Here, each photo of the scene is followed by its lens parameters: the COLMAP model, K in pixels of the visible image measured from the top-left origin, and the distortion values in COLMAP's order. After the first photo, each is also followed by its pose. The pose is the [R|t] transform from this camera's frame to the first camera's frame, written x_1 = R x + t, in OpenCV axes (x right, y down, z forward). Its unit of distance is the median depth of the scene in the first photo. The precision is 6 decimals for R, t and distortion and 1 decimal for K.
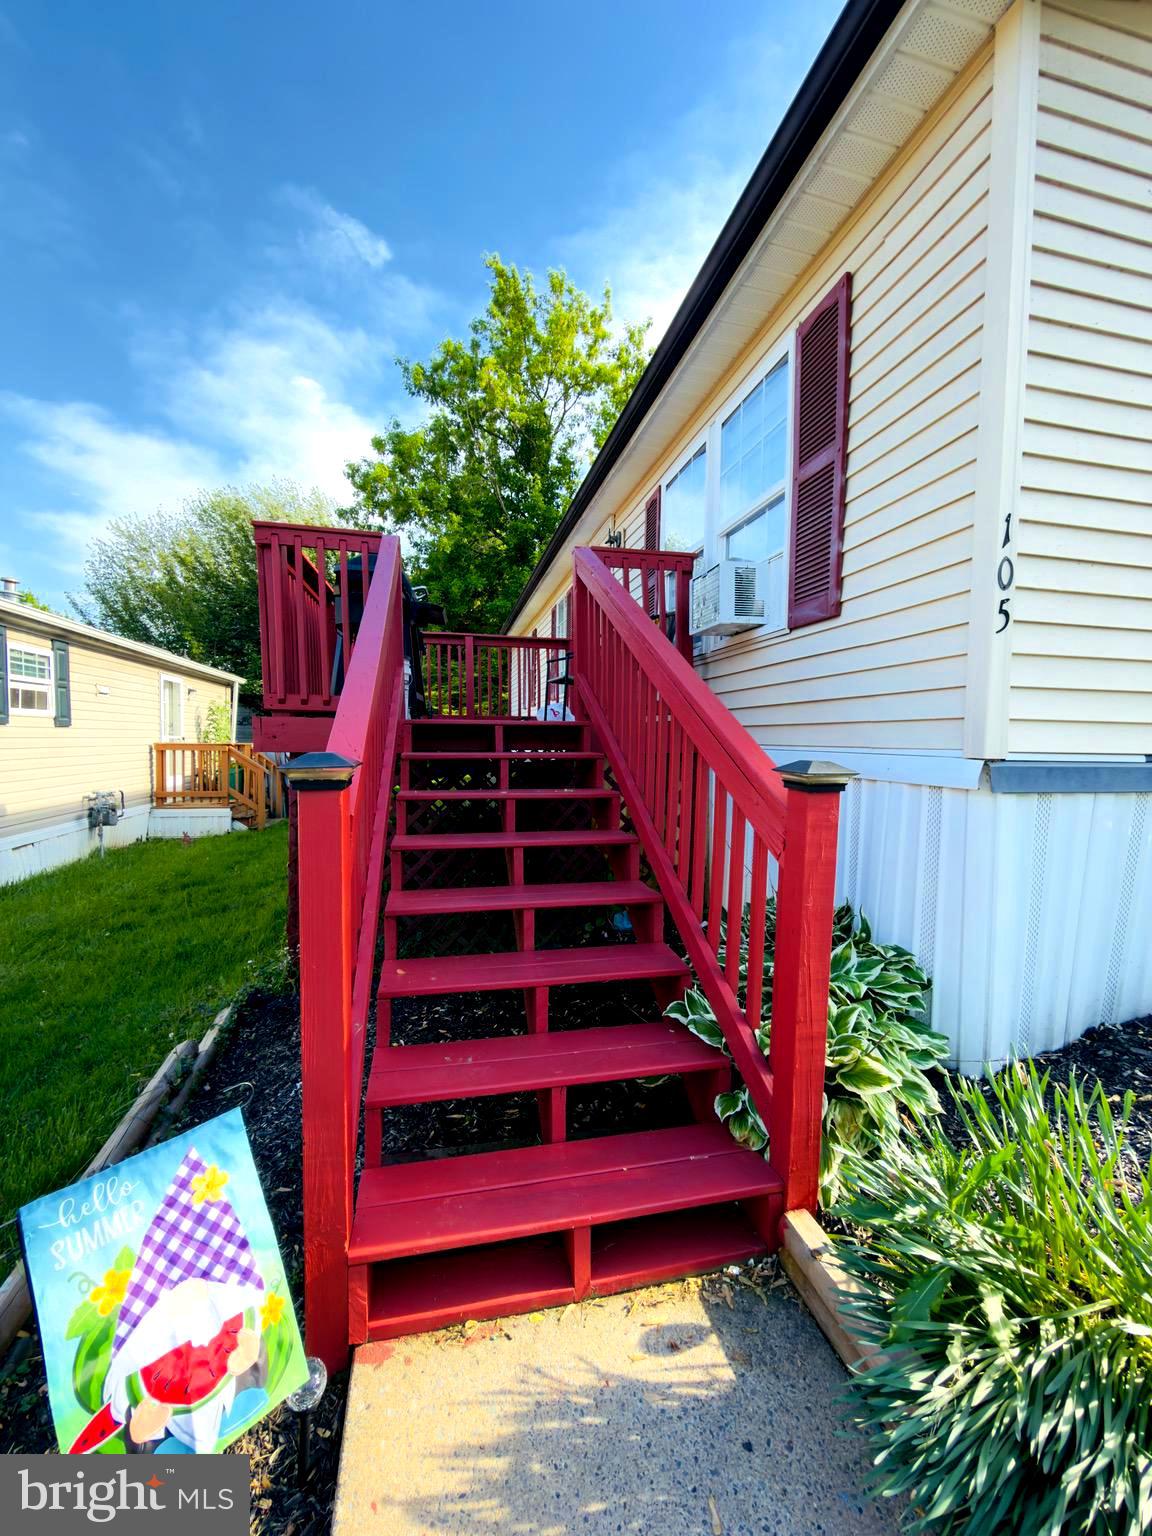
lens RADIAL K [[613.6, 0, 570.9], [0, 613.6, 764.3], [0, 0, 1]] dist [-0.000042, -0.000305]
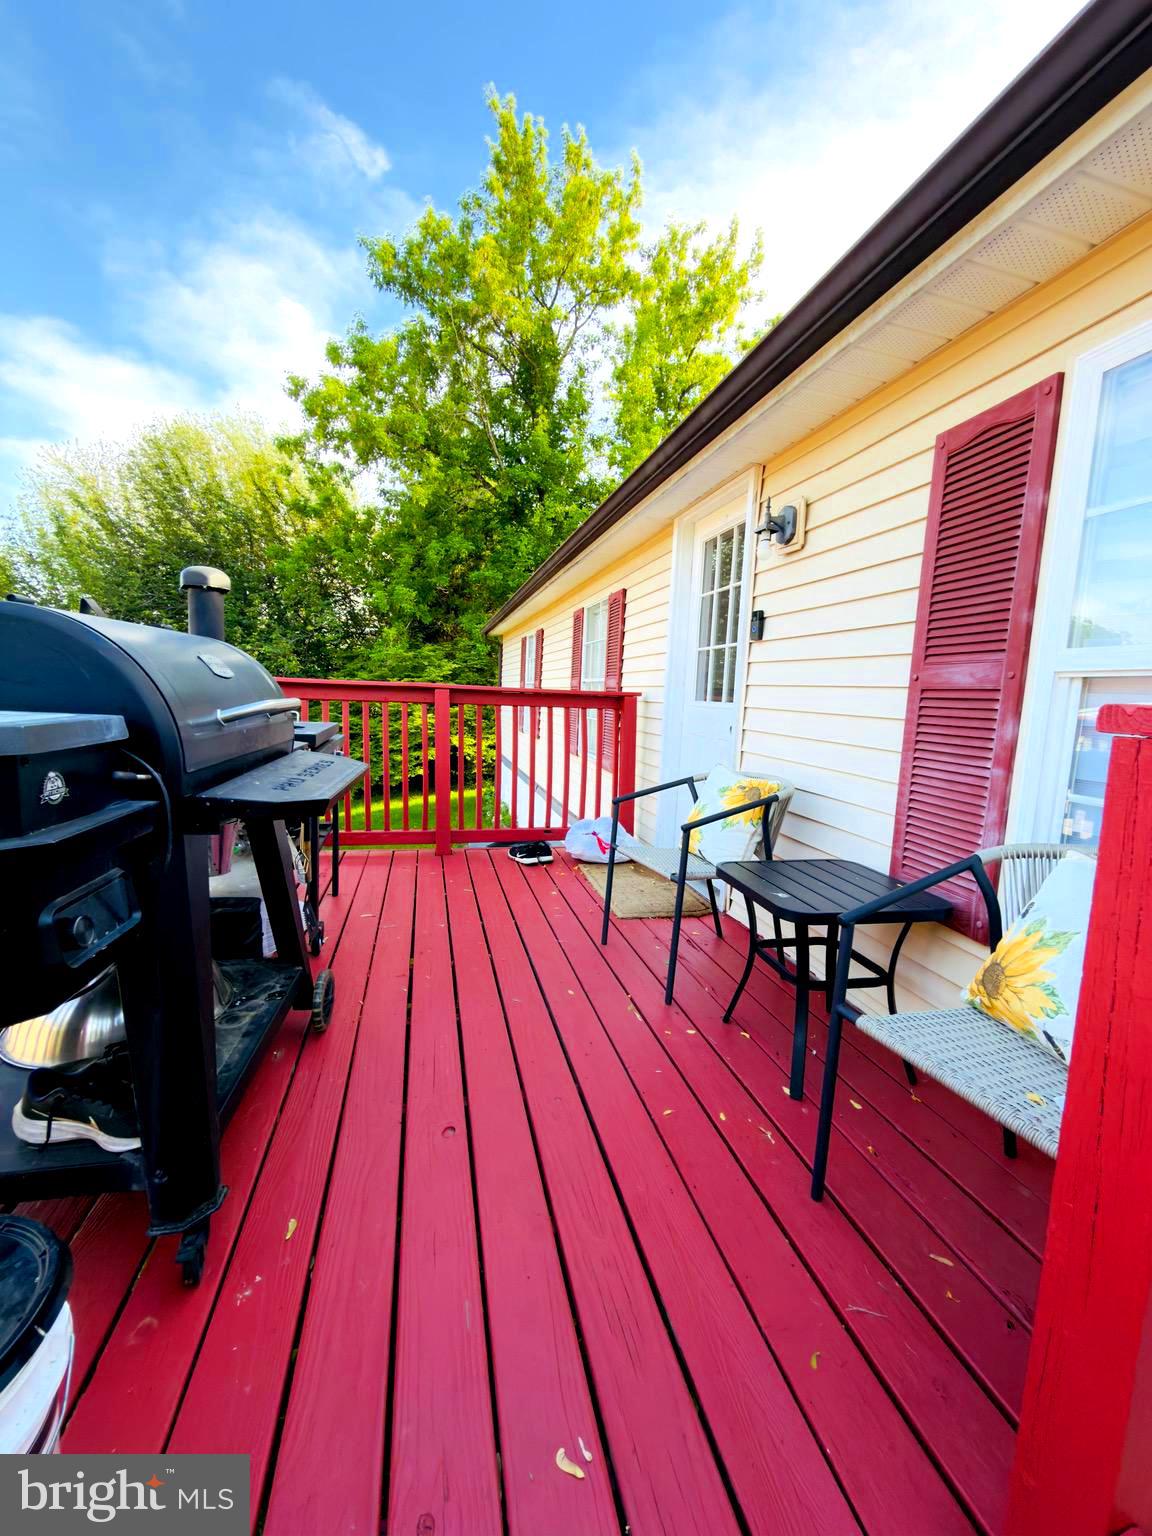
lens RADIAL K [[613.6, 0, 571.6], [0, 613.6, 775.0], [0, 0, 1]] dist [-0.000042, -0.000305]
pose [[0.998818, 0.044911, 0.018611, -0.006458], [-0.046150, 0.996295, 0.072568, -0.061434], [-0.015282, -0.073341, 0.997190, 0.177088]]
